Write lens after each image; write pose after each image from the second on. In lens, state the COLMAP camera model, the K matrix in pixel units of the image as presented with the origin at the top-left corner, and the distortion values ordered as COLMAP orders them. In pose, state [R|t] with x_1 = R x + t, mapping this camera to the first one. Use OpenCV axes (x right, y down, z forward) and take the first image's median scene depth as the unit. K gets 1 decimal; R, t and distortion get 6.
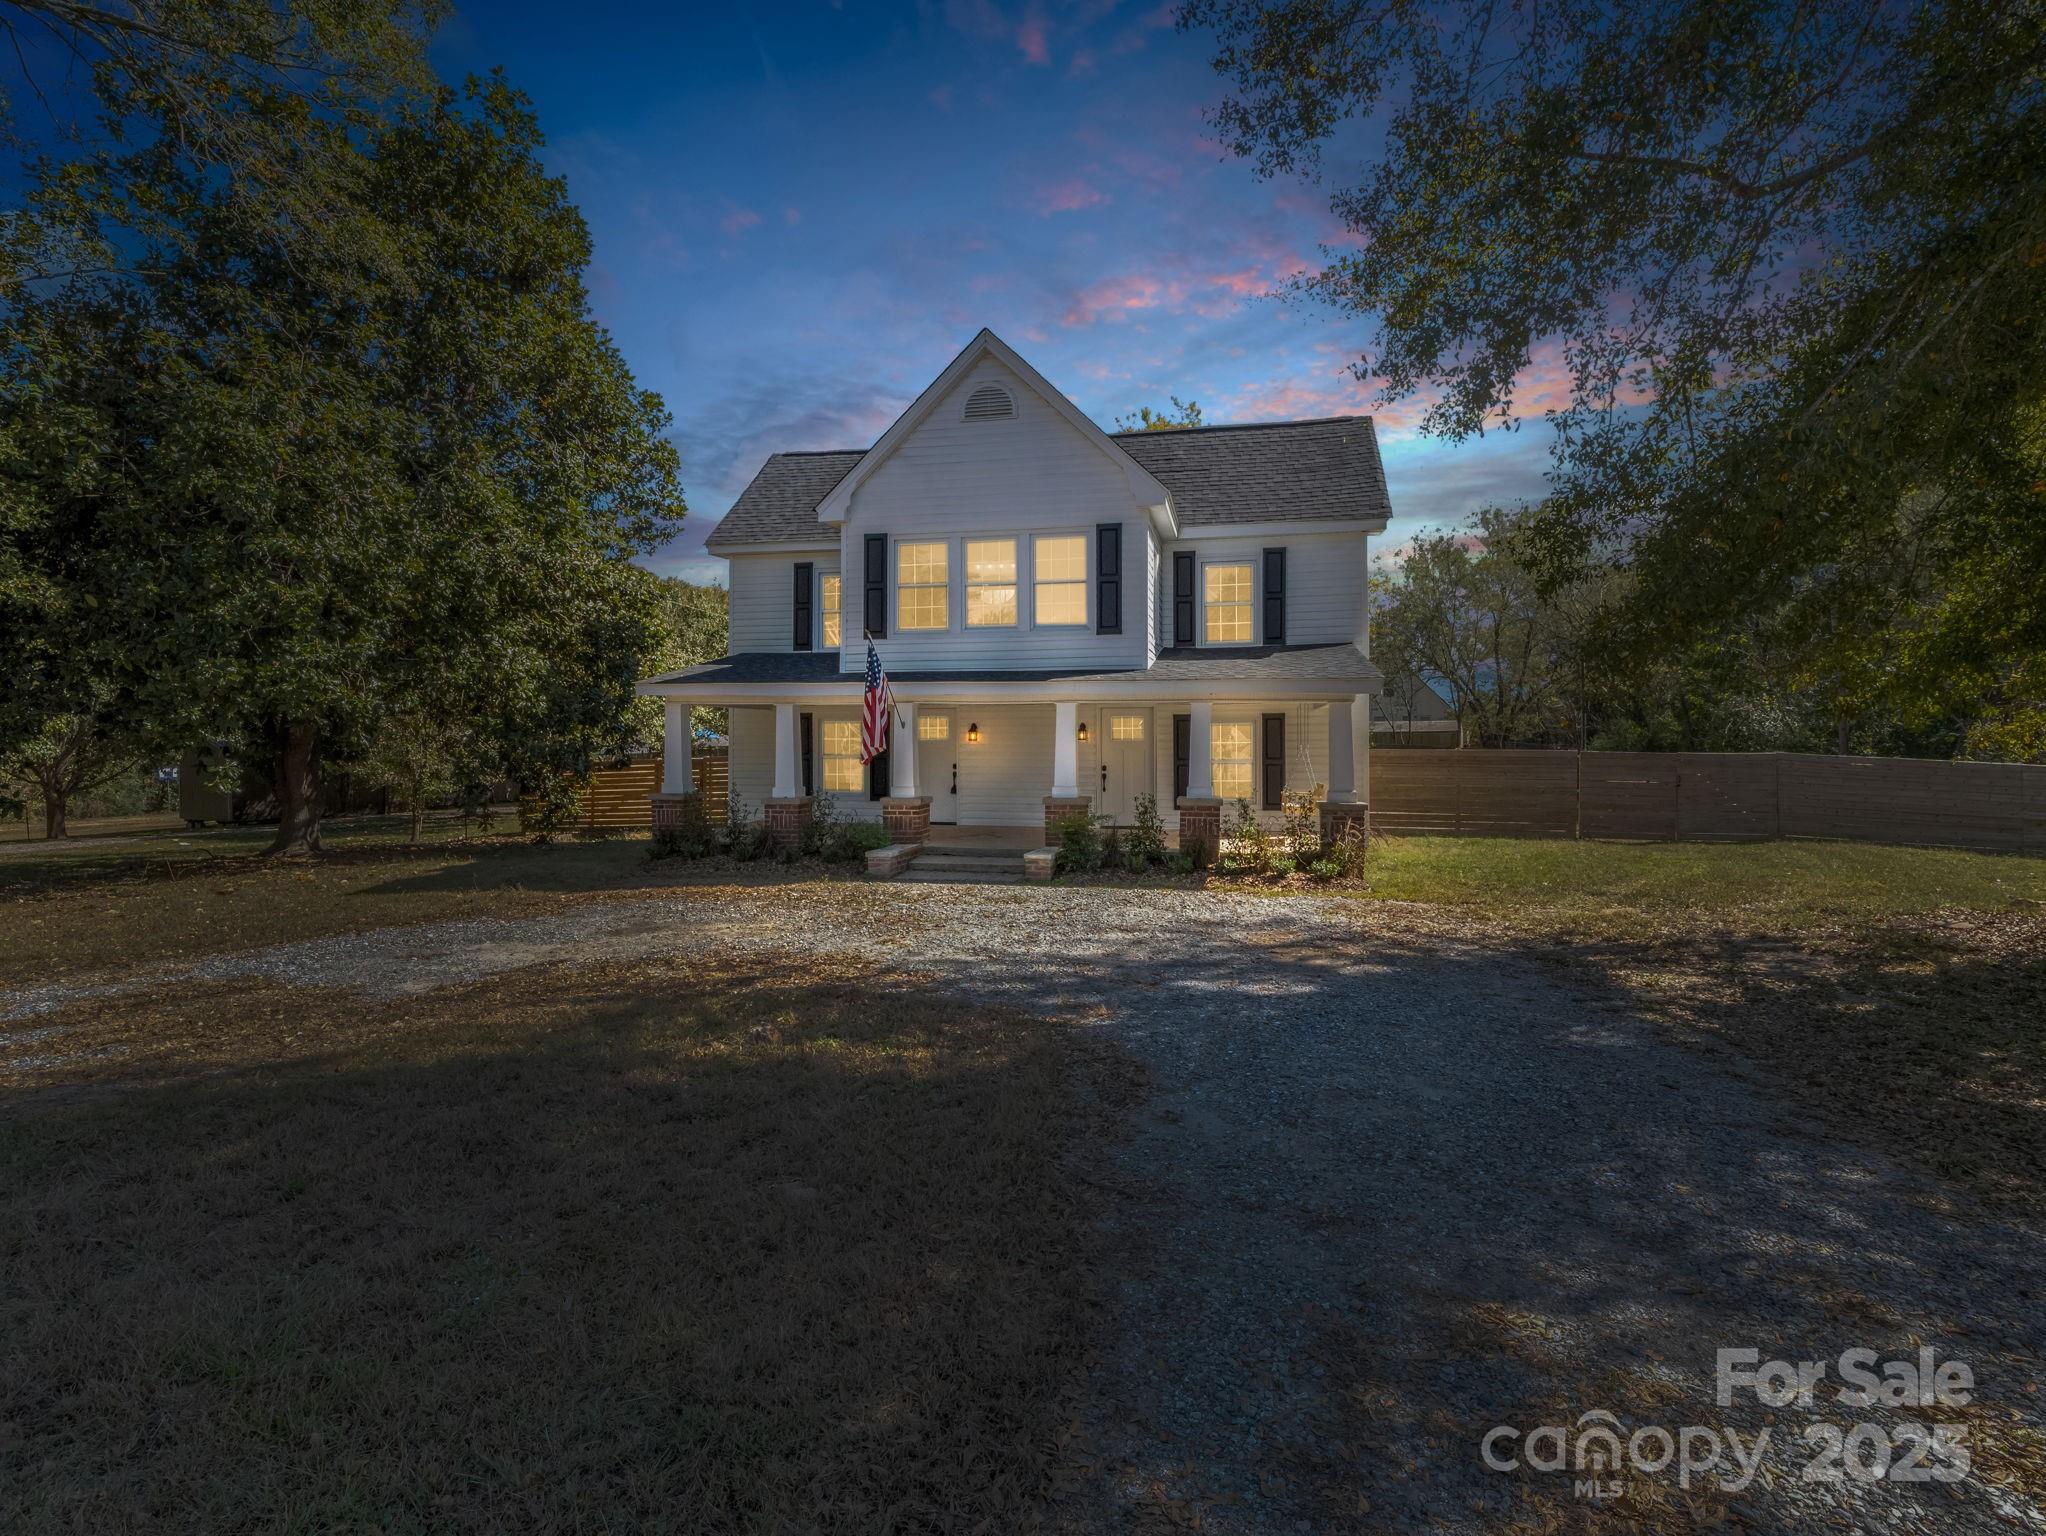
lens RADIAL K [[984.5, 0, 976.9], [0, 984.5, 766.1], [0, 0, 1]] dist [-0.017884, -0.000185]
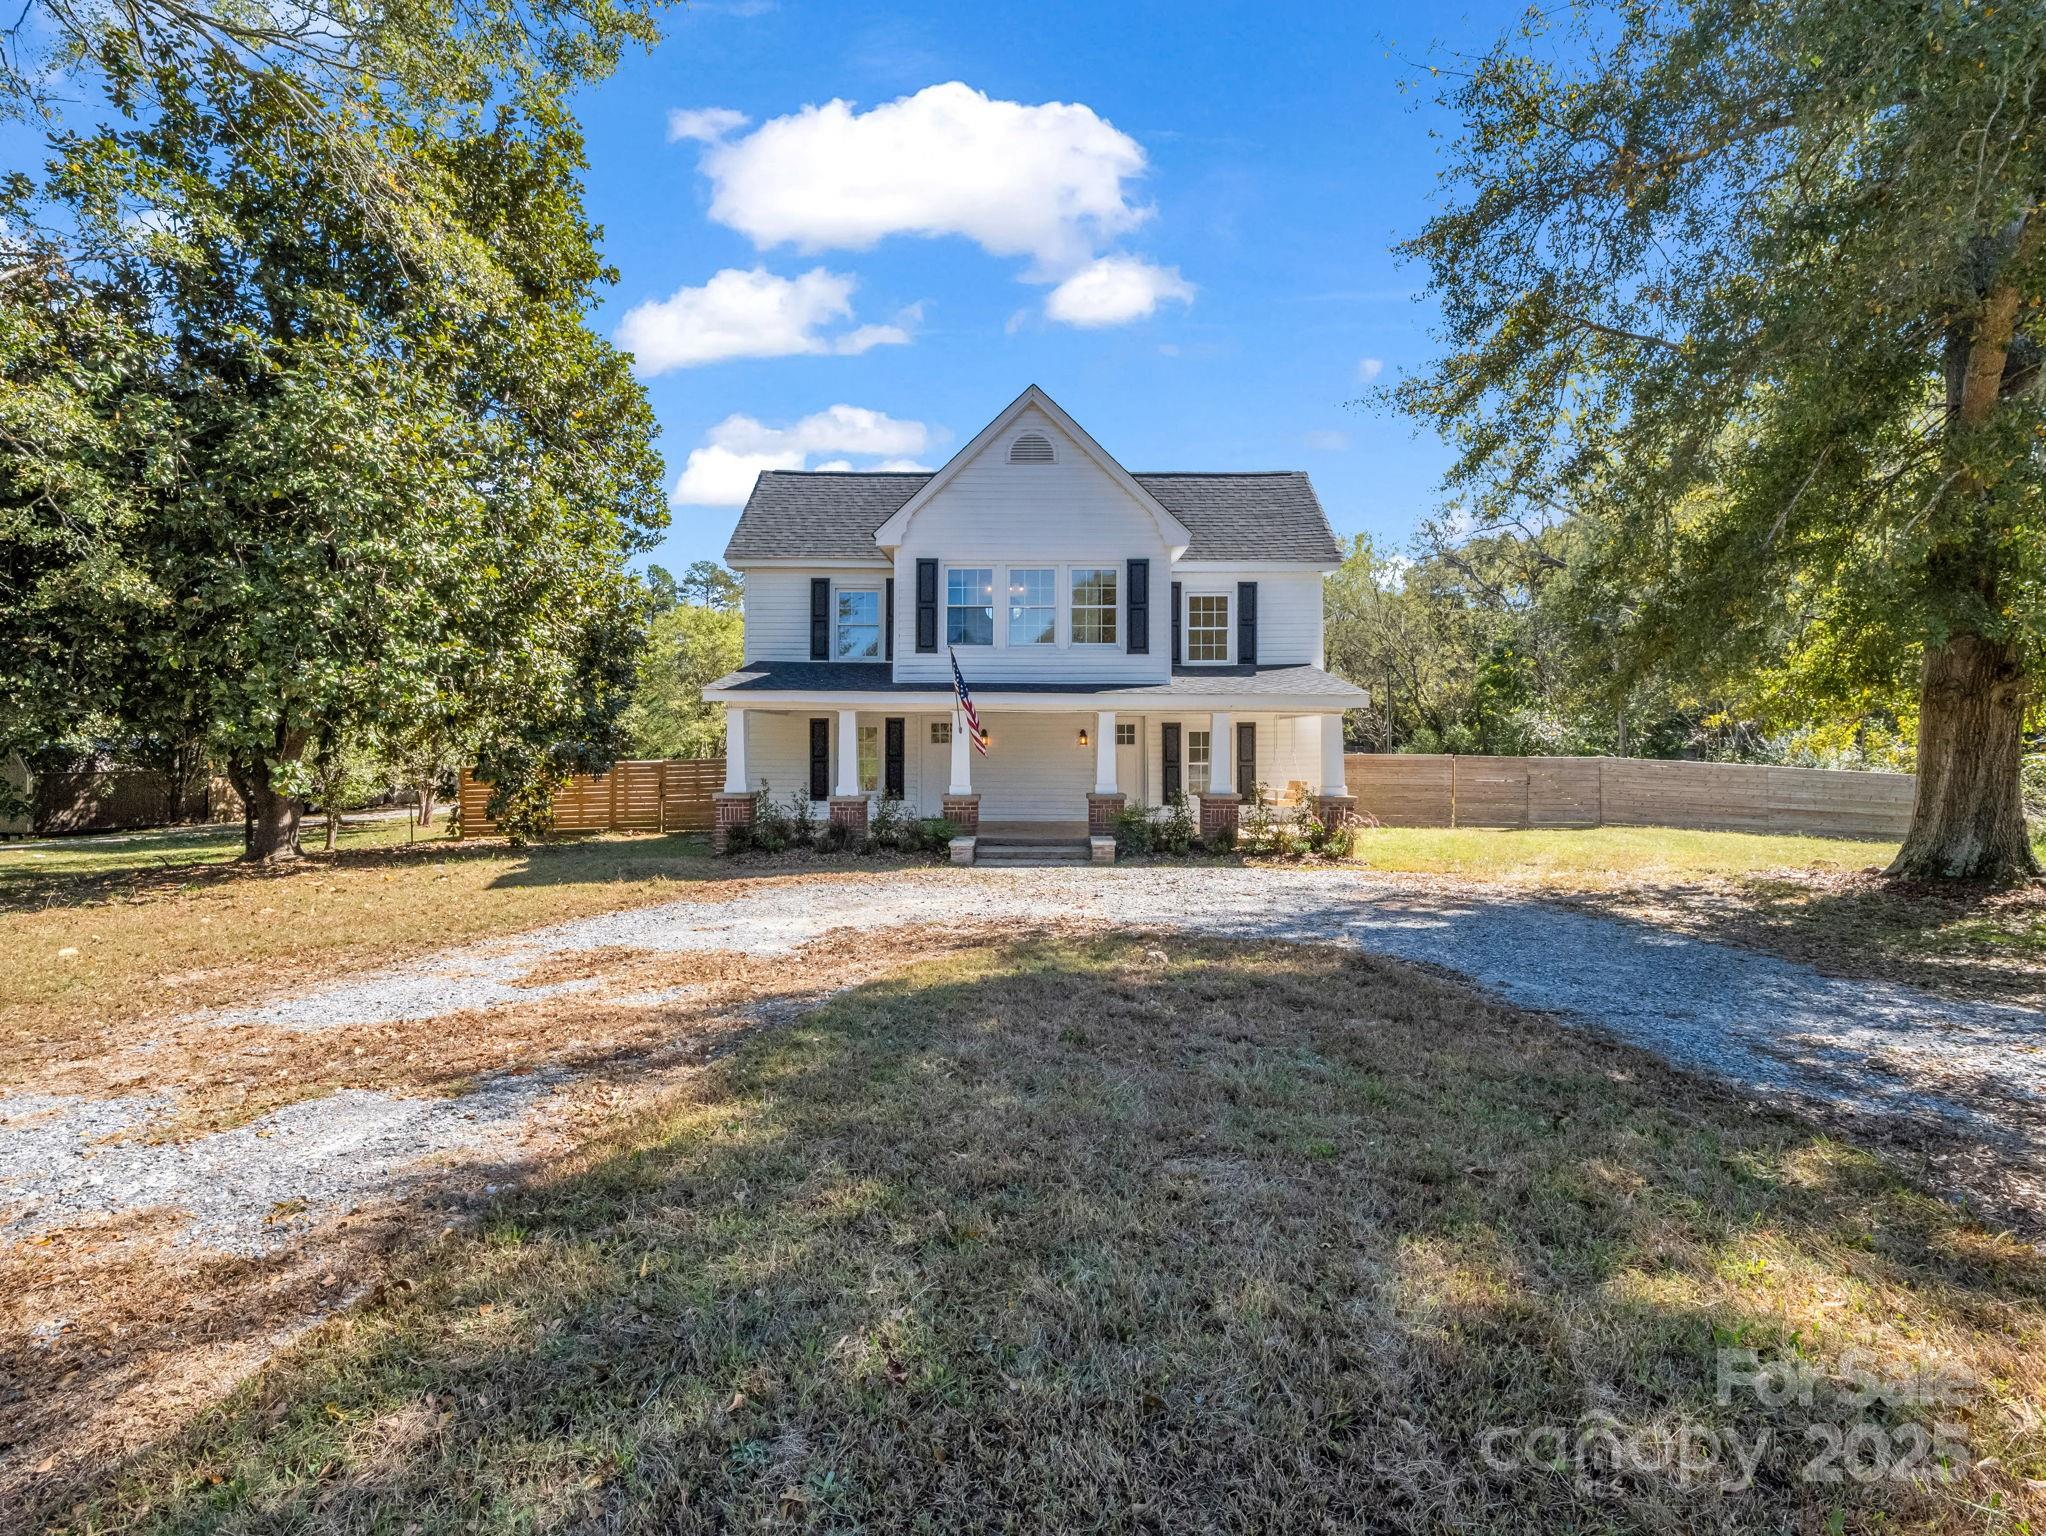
lens RADIAL K [[984.5, 0, 976.9], [0, 984.5, 766.1], [0, 0, 1]] dist [-0.017884, -0.000185]
pose [[0.981531, -0.000122, 0.191305, -0.269825], [0.001319, 0.999980, -0.006130, 0.006230], [-0.191301, 0.006269, 0.981511, -0.106809]]
